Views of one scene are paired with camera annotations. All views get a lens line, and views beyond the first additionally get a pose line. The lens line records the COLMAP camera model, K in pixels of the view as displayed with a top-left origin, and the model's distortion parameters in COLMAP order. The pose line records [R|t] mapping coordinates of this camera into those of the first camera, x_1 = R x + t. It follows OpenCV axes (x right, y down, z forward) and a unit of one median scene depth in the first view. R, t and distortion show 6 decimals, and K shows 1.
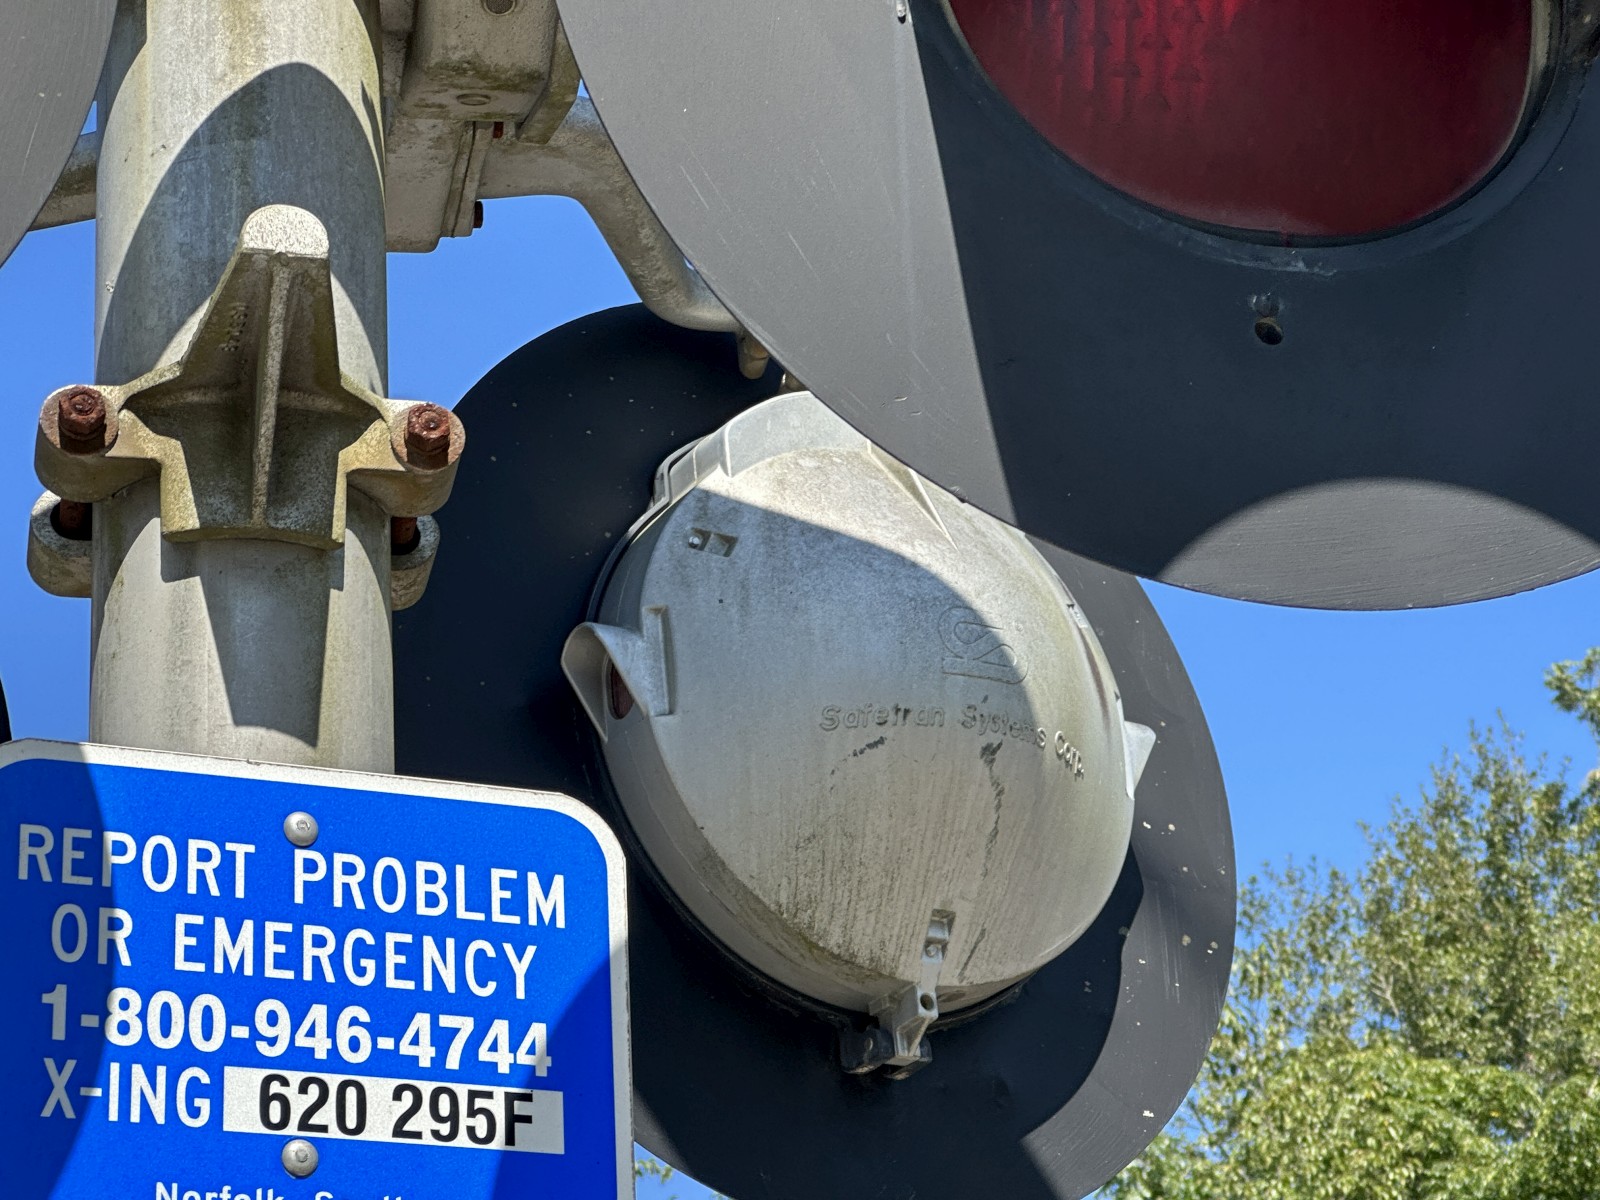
lens RADIAL K [[4429.6, 0, 807.3], [0, 4429.6, 645.5], [0, 0, 1]] dist [-0.294374, 9.370402]
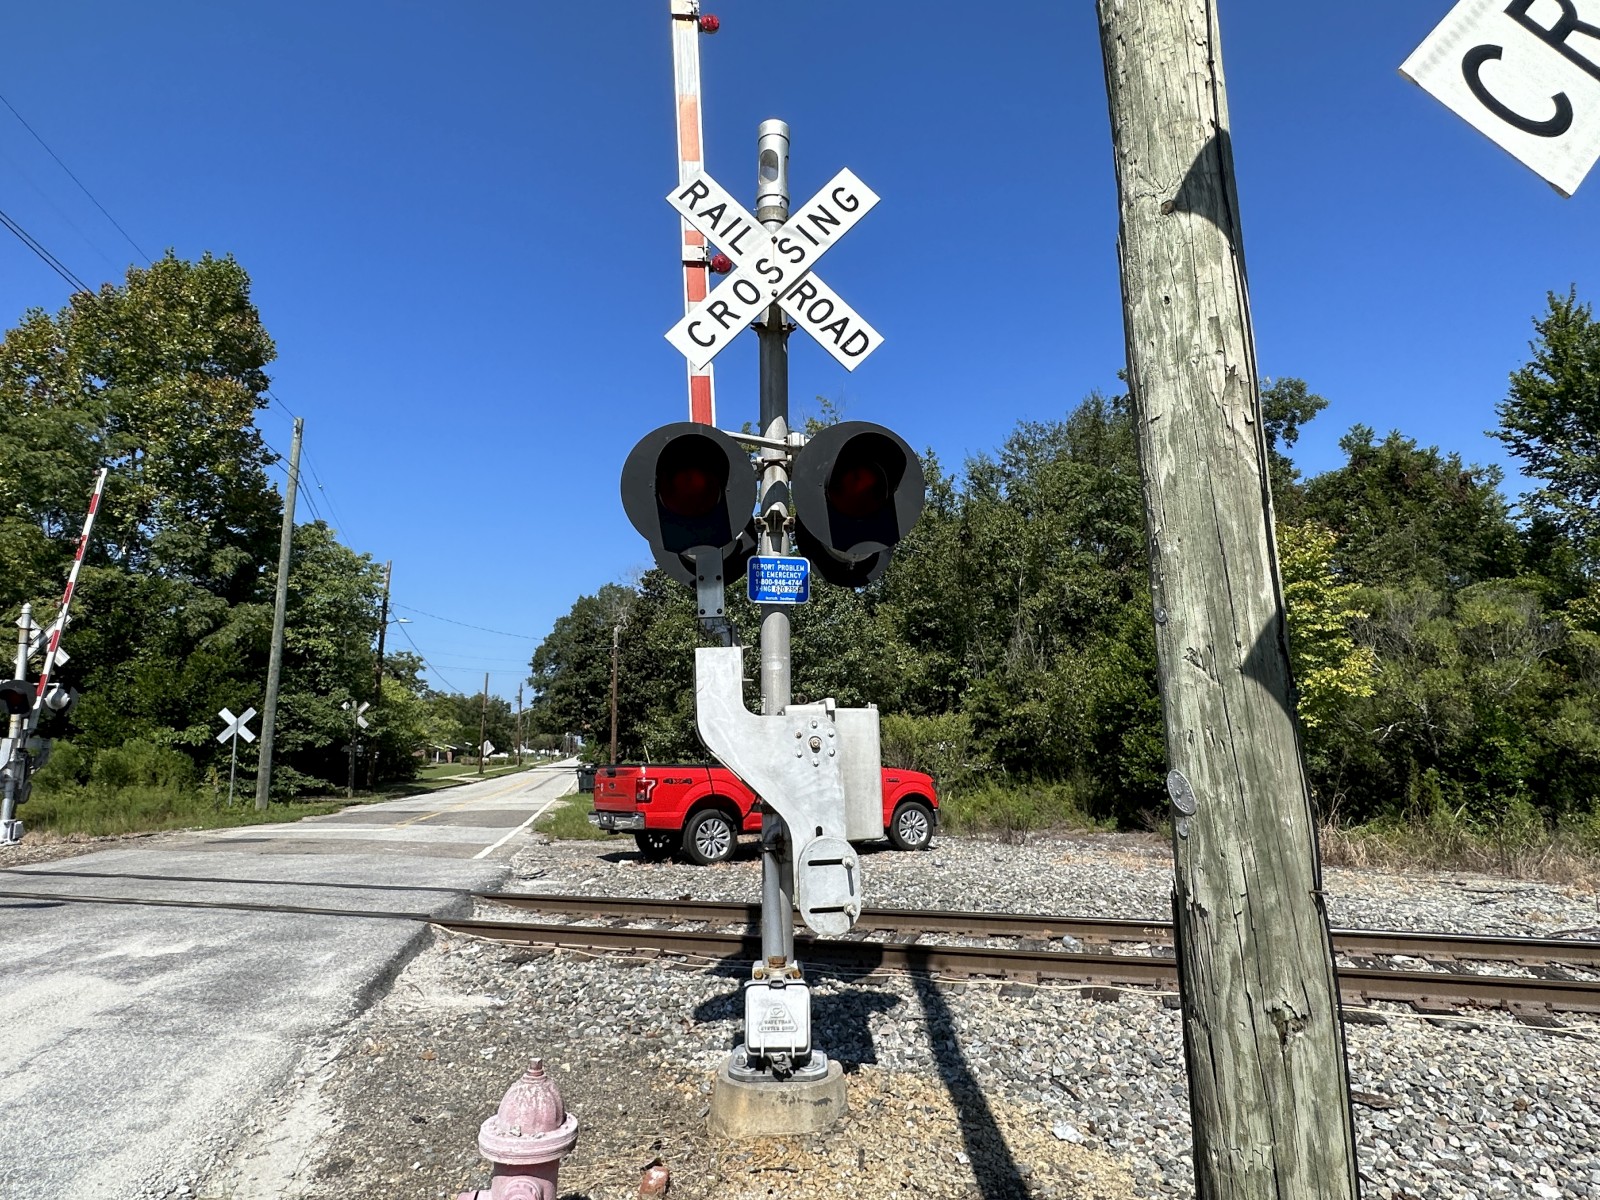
lens RADIAL K [[905.3, 0, 799.2], [0, 905.3, 605.3], [0, 0, 1]] dist [-0.004112, 0.001995]
pose [[0.984572, 0.011257, -0.174618, 0.322352], [0.033782, 0.966925, 0.252812, -0.416488], [0.171689, -0.254811, 0.951627, -1.122679]]
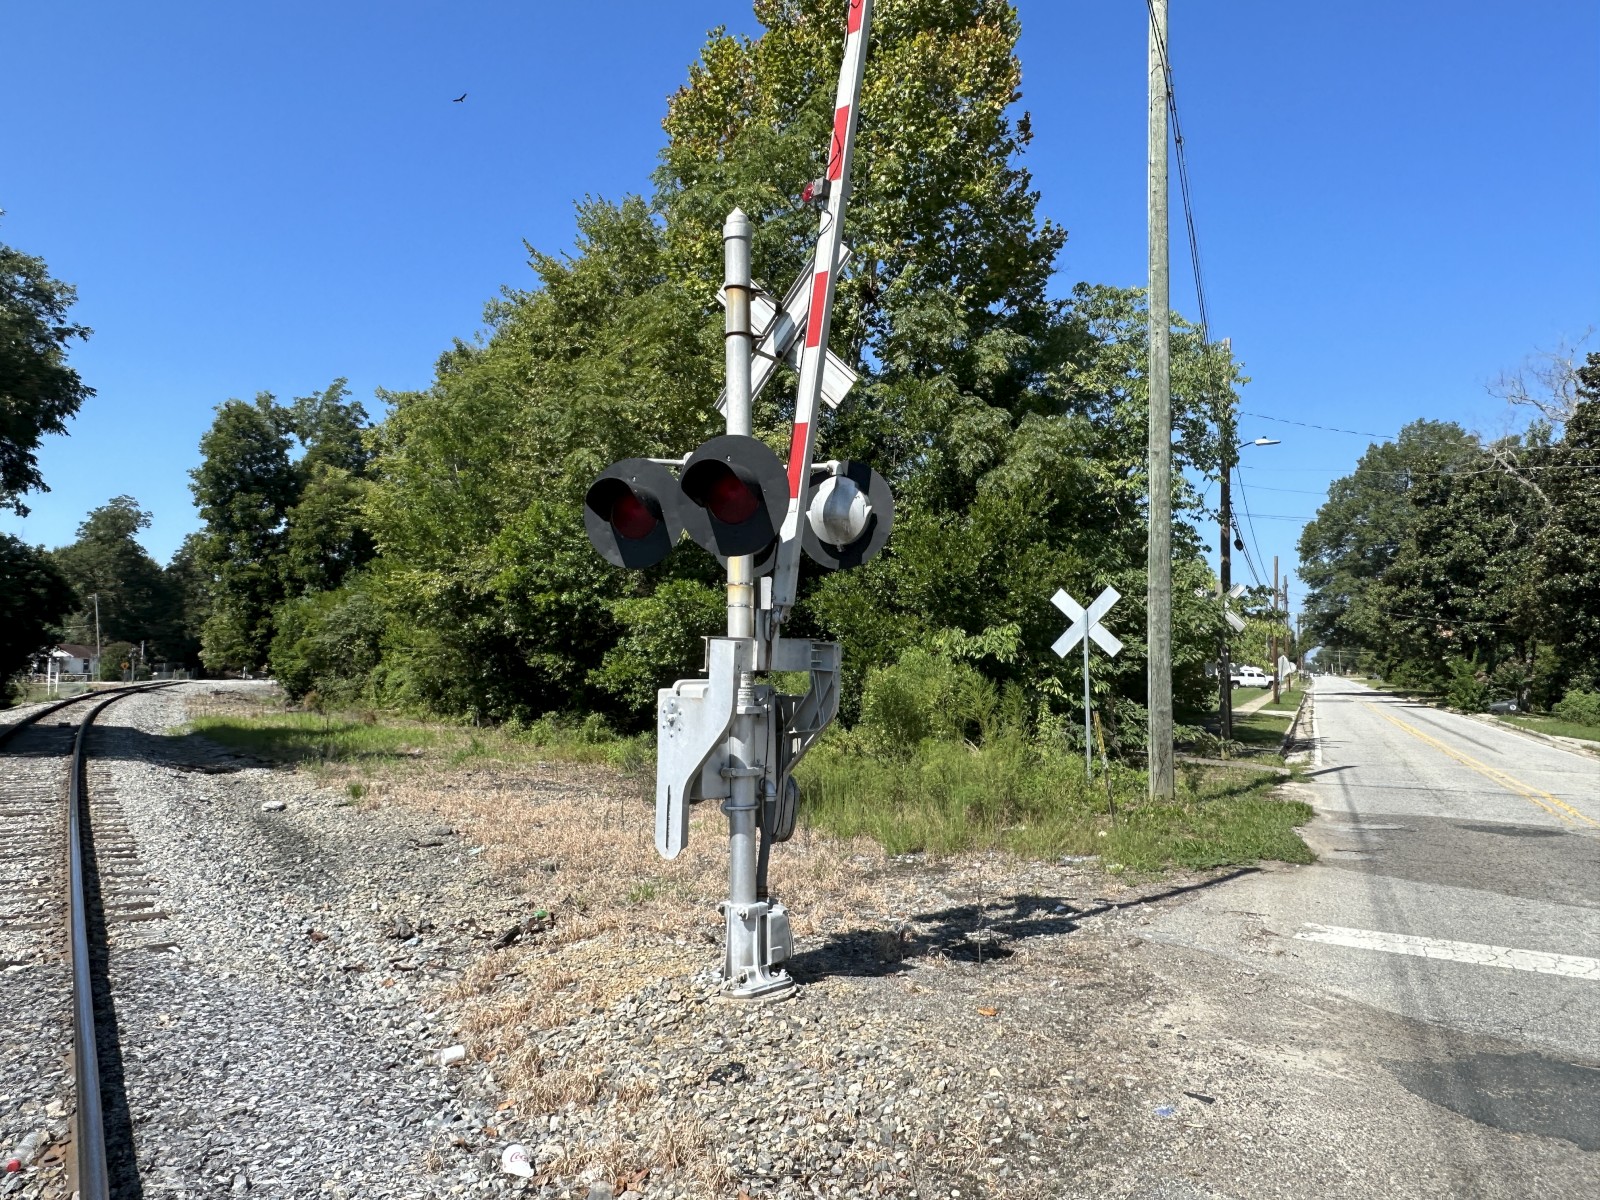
lens RADIAL K [[1078.6, 0, 799.3], [0, 1078.6, 606.0], [0, 0, 1]] dist [0.002601, -0.001879]
pose [[0.668884, 0.007125, -0.743333, -5.681773], [0.264606, 0.932178, 0.247039, 1.765096], [0.694679, -0.361931, 0.621633, 3.359221]]
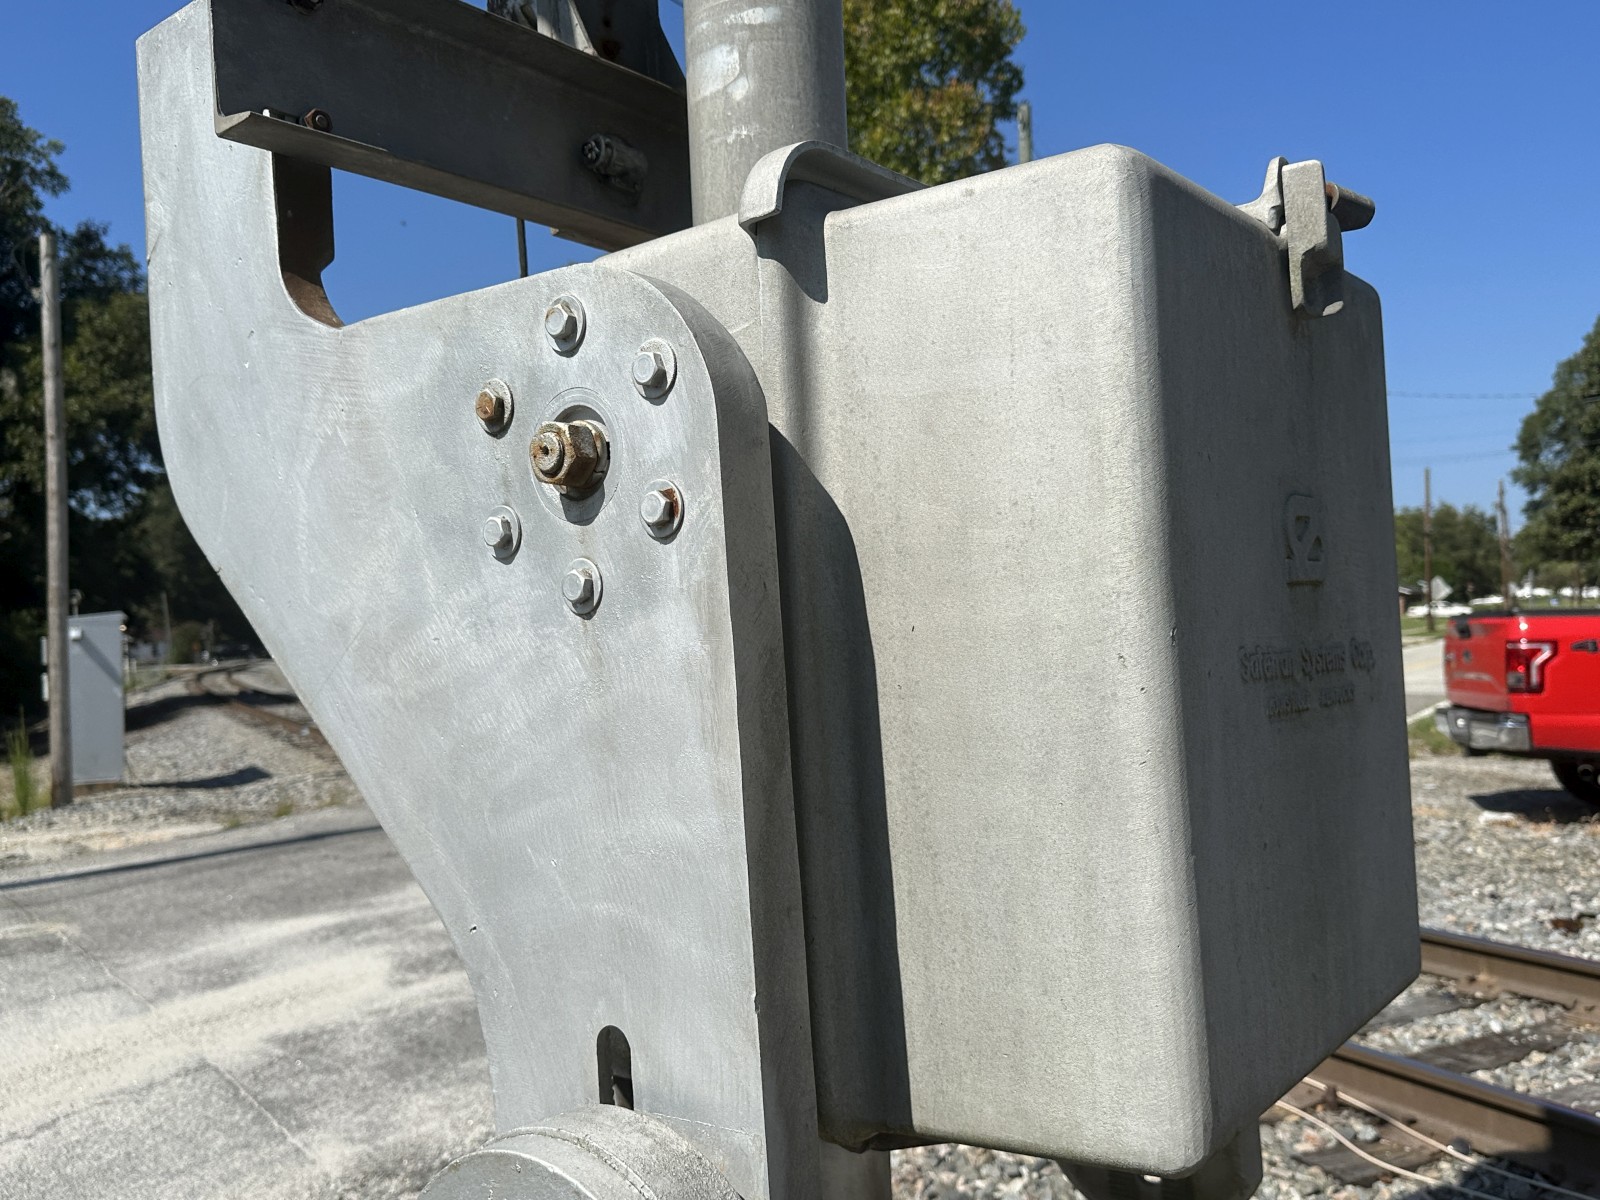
lens RADIAL K [[1373.3, 0, 800.0], [0, 1373.3, 600.0], [0, 0, 1]] dist [-0.005156, -0.006006]
pose [[0.574185, 0.010185, -0.818662, 0.407865], [0.339723, 0.906814, 0.249553, 0.351946], [0.744916, -0.421408, 0.517219, 0.539079]]
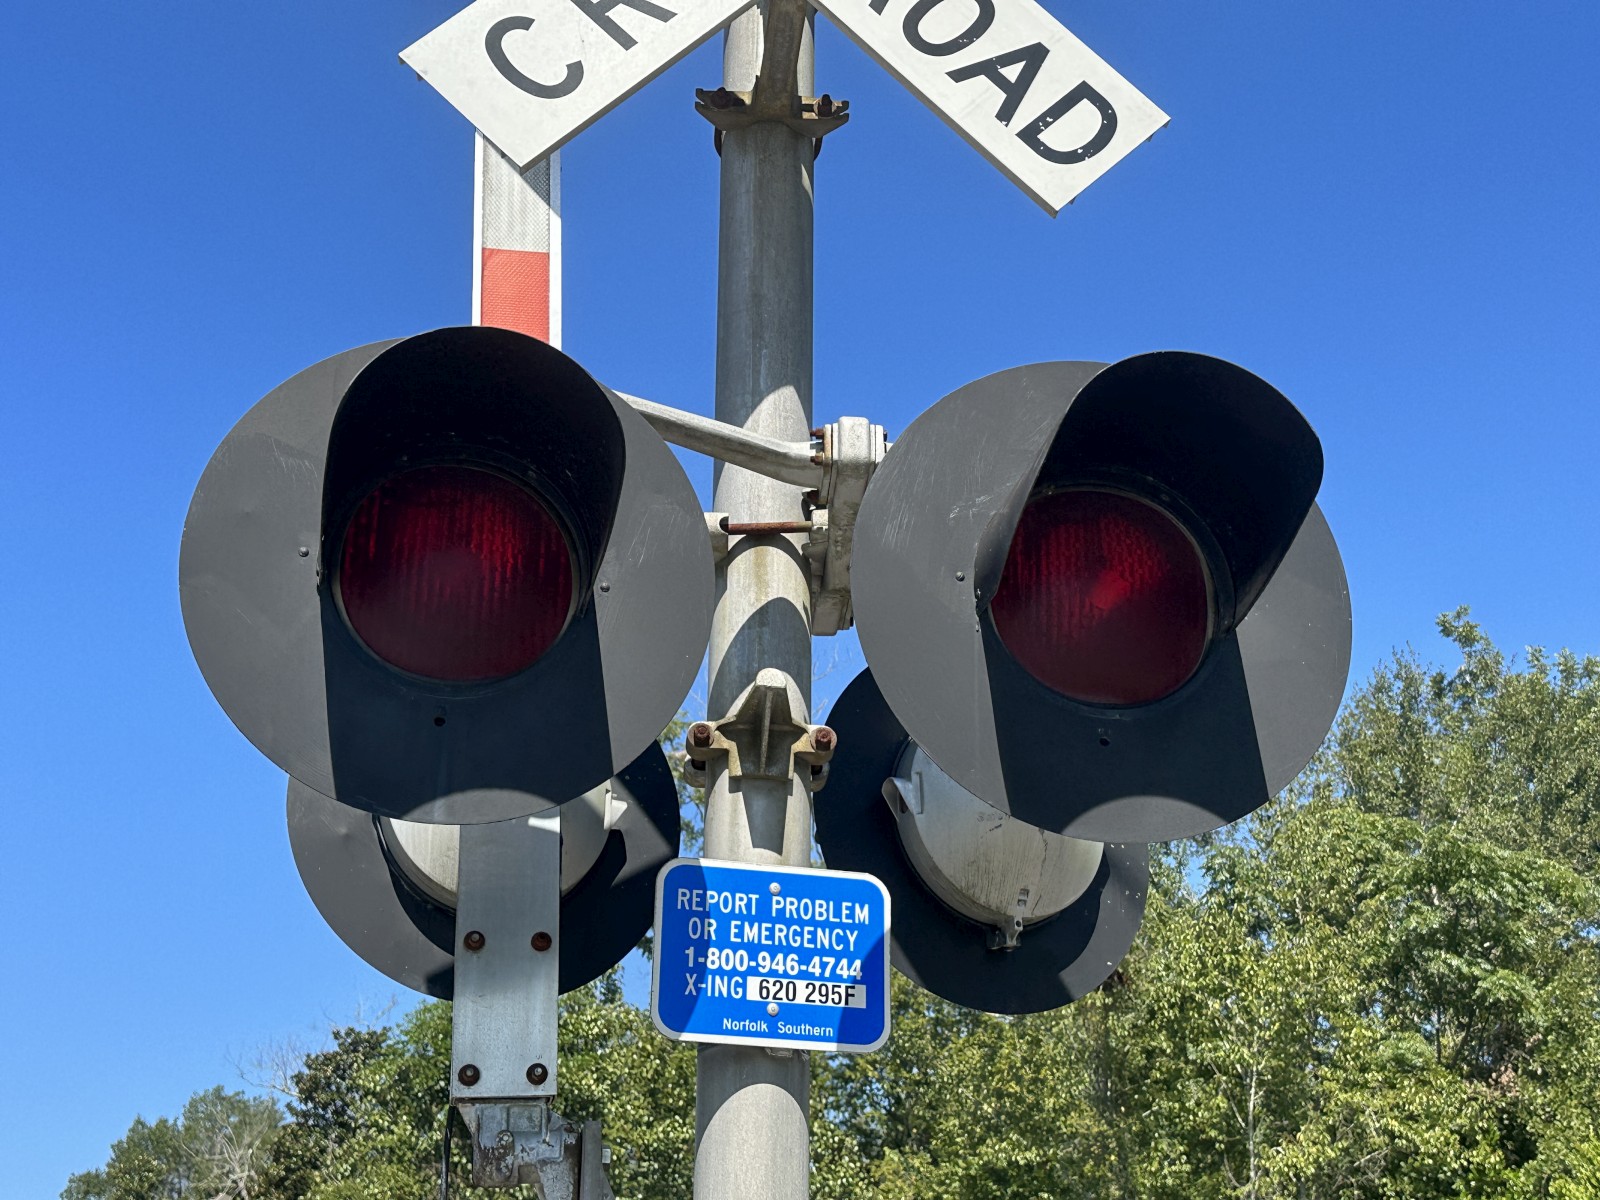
lens RADIAL K [[2085.6, 0, 805.2], [0, 2085.6, 594.4], [0, 0, 1]] dist [0.210117, -0.470124]
pose [[0.992347, 0.005251, -0.123369, 0.070685], [-0.005770, 0.999976, -0.003845, -0.143958], [0.123346, 0.004528, 0.992353, -0.340518]]
